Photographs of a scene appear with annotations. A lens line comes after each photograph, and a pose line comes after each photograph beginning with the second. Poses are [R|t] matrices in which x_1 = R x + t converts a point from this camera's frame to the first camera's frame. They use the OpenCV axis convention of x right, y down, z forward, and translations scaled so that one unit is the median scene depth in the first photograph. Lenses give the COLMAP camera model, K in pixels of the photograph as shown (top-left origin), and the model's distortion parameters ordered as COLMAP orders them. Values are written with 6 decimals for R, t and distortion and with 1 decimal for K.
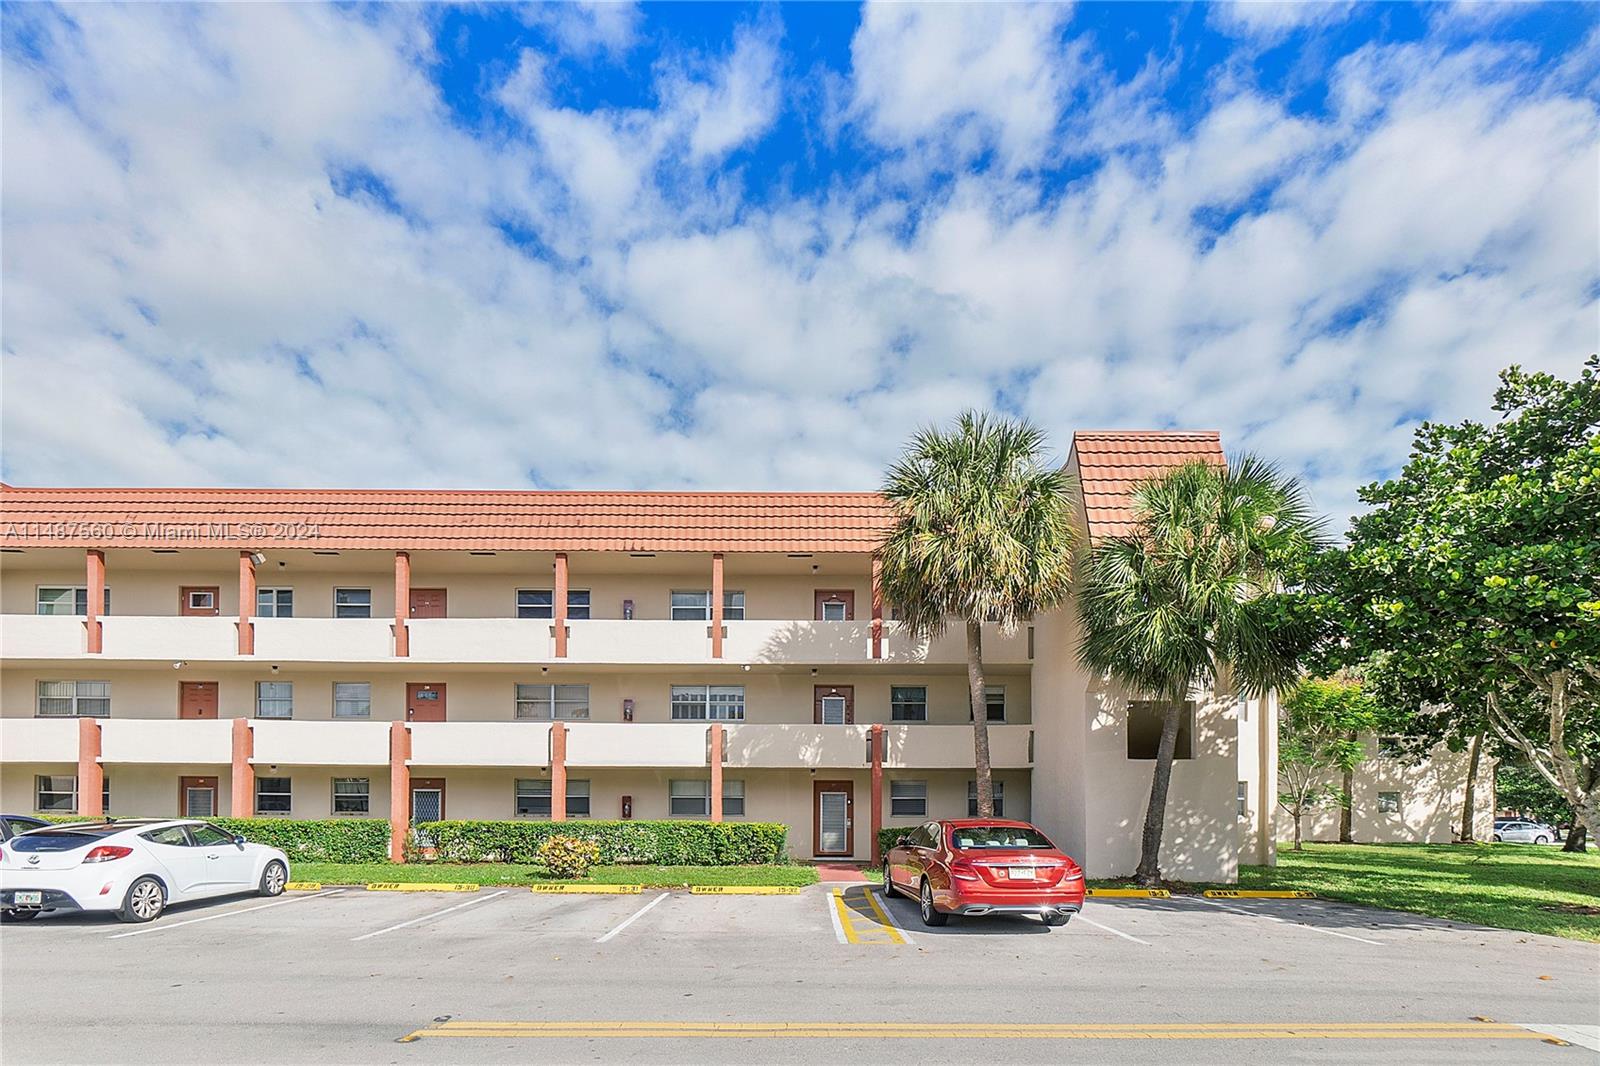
lens RADIAL K [[712.9, 0, 804.0], [0, 712.9, 542.0], [0, 0, 1]] dist [-0.001393, -0.000763]
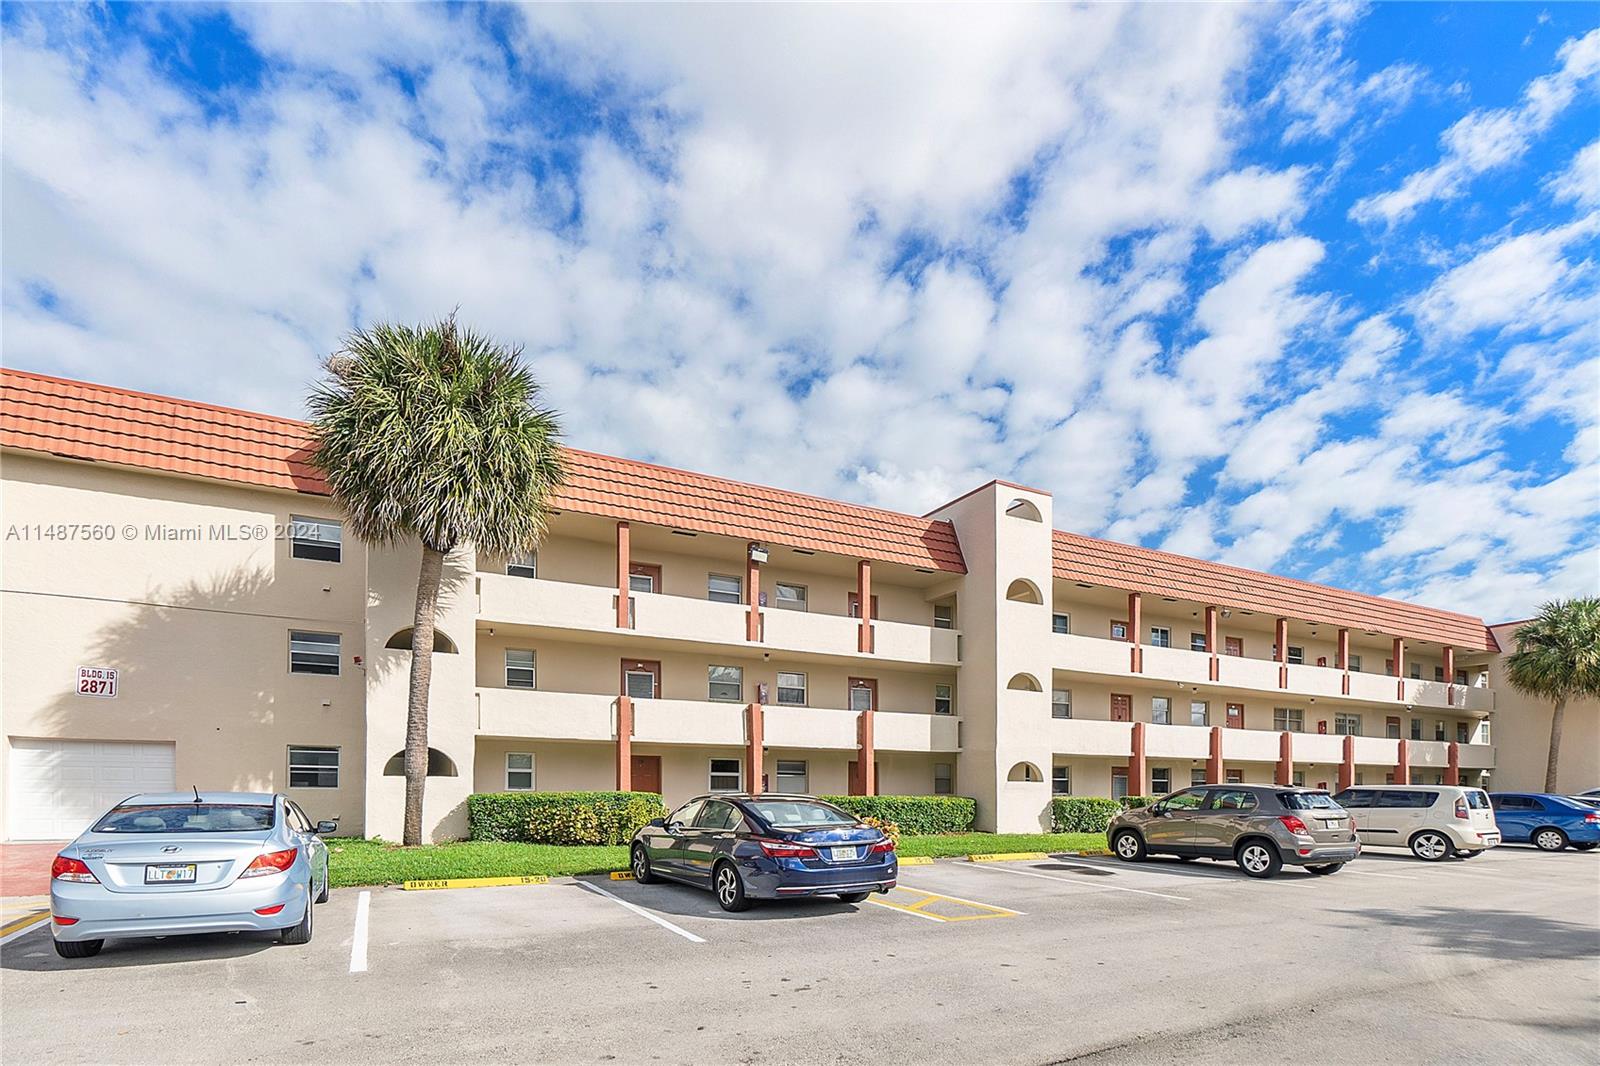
lens RADIAL K [[712.9, 0, 805.0], [0, 712.9, 531.6], [0, 0, 1]] dist [-0.001393, -0.000763]
pose [[0.906221, 0.143961, 0.397541, -1.957714], [-0.151651, 0.988359, -0.012217, 0.006844], [-0.394672, -0.049216, 0.917503, 0.046225]]
